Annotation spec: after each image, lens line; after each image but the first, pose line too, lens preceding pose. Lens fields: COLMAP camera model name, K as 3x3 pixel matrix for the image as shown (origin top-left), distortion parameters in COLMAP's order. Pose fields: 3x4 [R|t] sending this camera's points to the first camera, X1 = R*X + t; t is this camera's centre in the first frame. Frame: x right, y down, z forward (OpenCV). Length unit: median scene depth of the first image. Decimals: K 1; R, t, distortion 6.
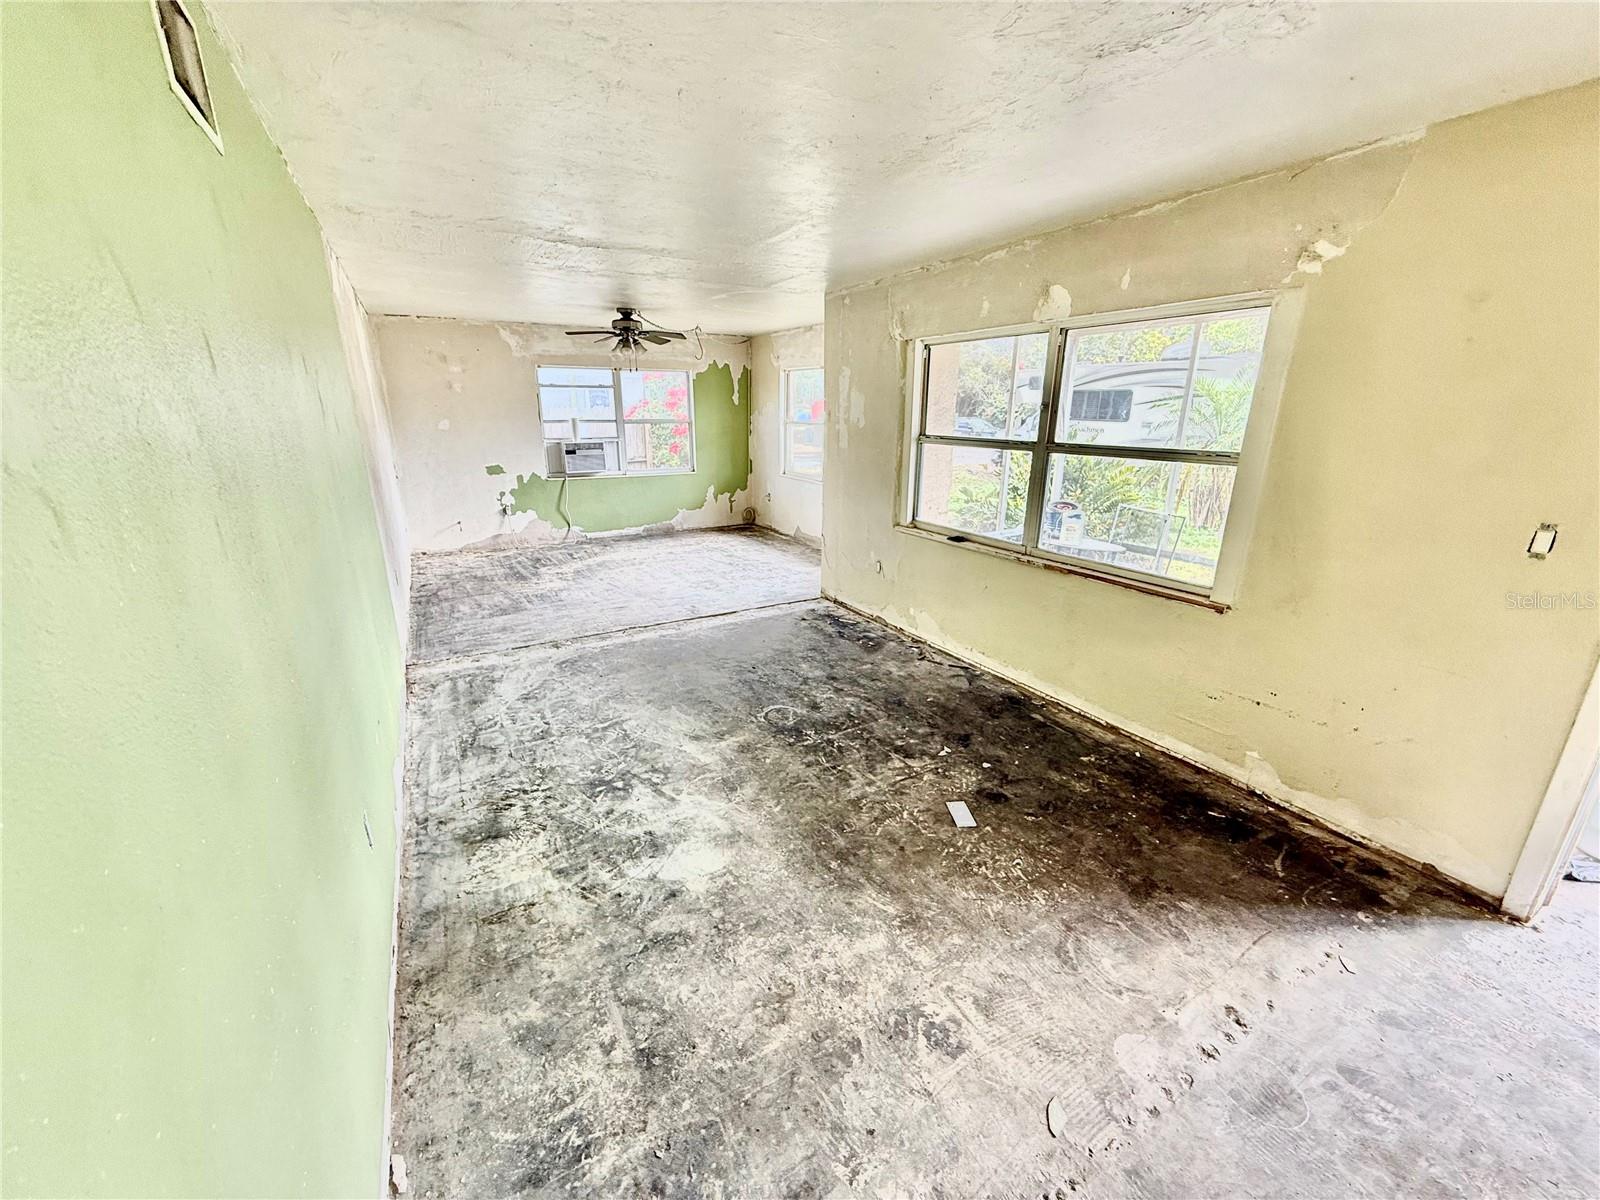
lens RADIAL K [[636.4, 0, 797.6], [0, 636.4, 602.7], [0, 0, 1]] dist [0.000184, -0.000354]
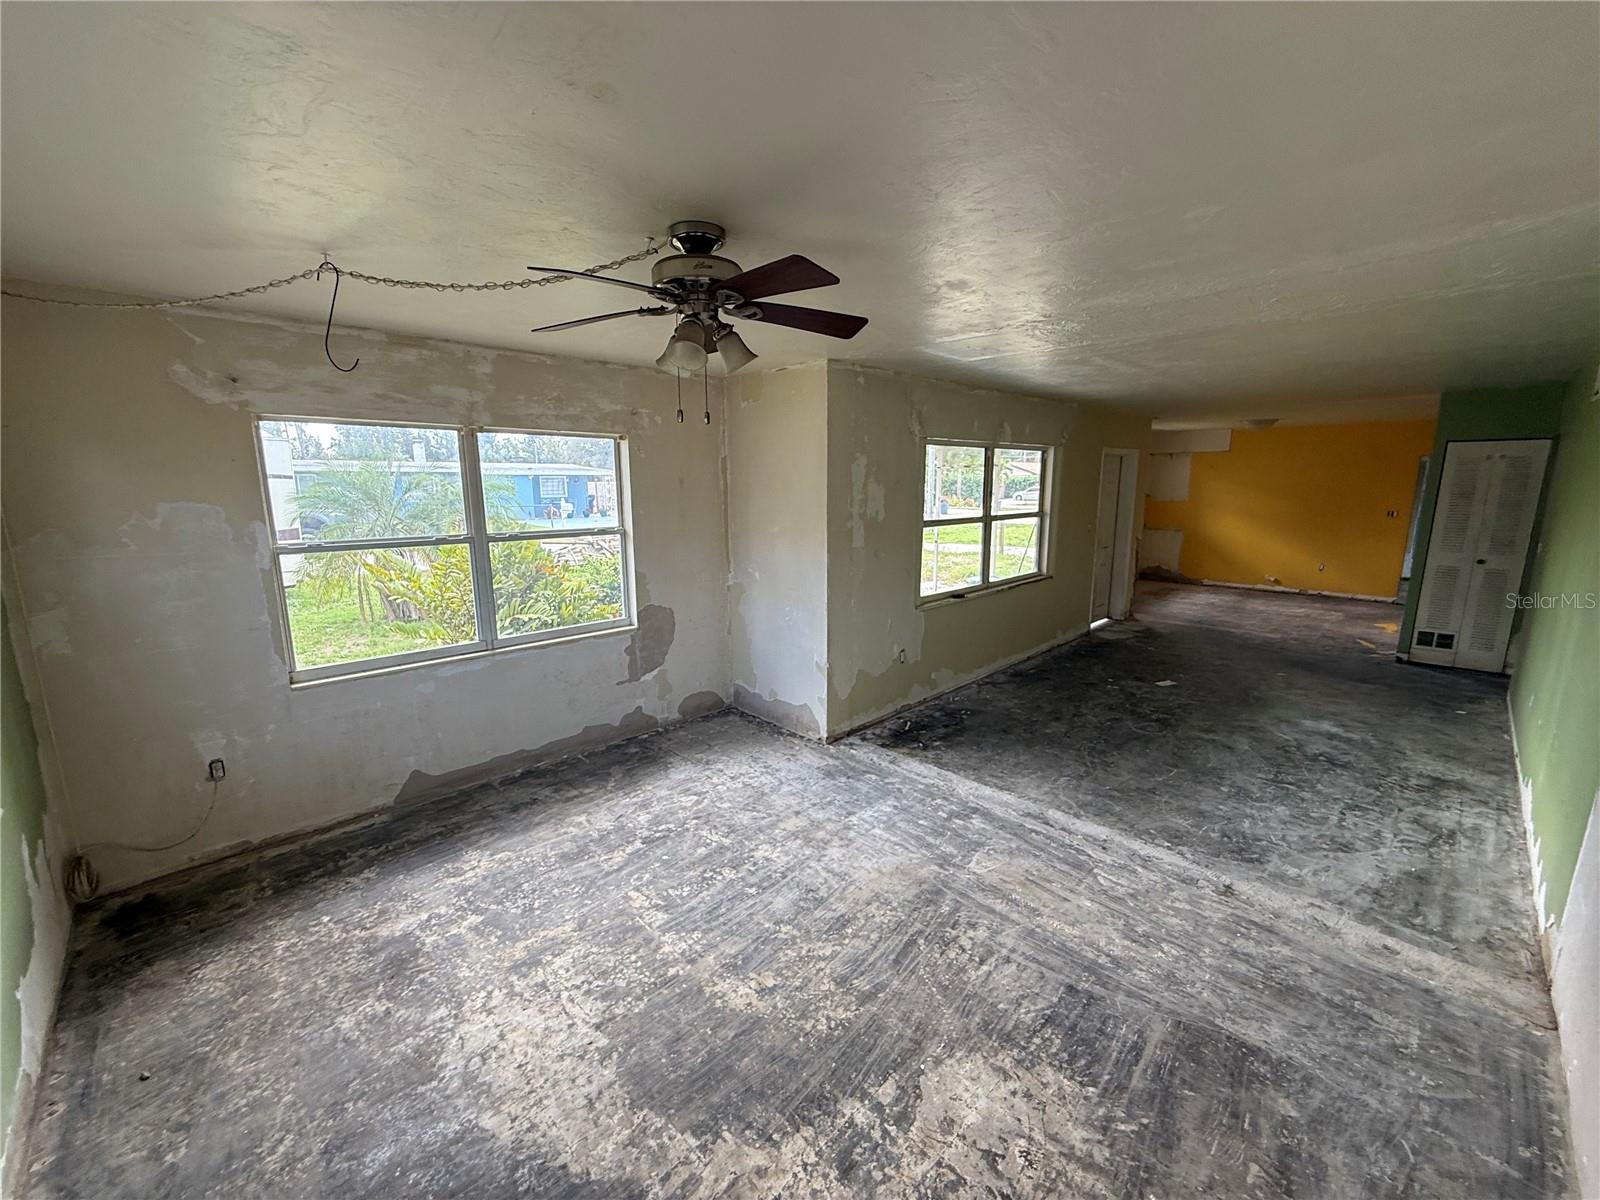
lens RADIAL K [[636.4, 0, 797.6], [0, 636.4, 602.7], [0, 0, 1]] dist [0.000184, -0.000354]
pose [[-0.242122, -0.183203, 0.952793, -0.940475], [0.291493, 0.922911, 0.251531, -0.534022], [-0.925424, 0.338633, -0.170054, 1.616844]]
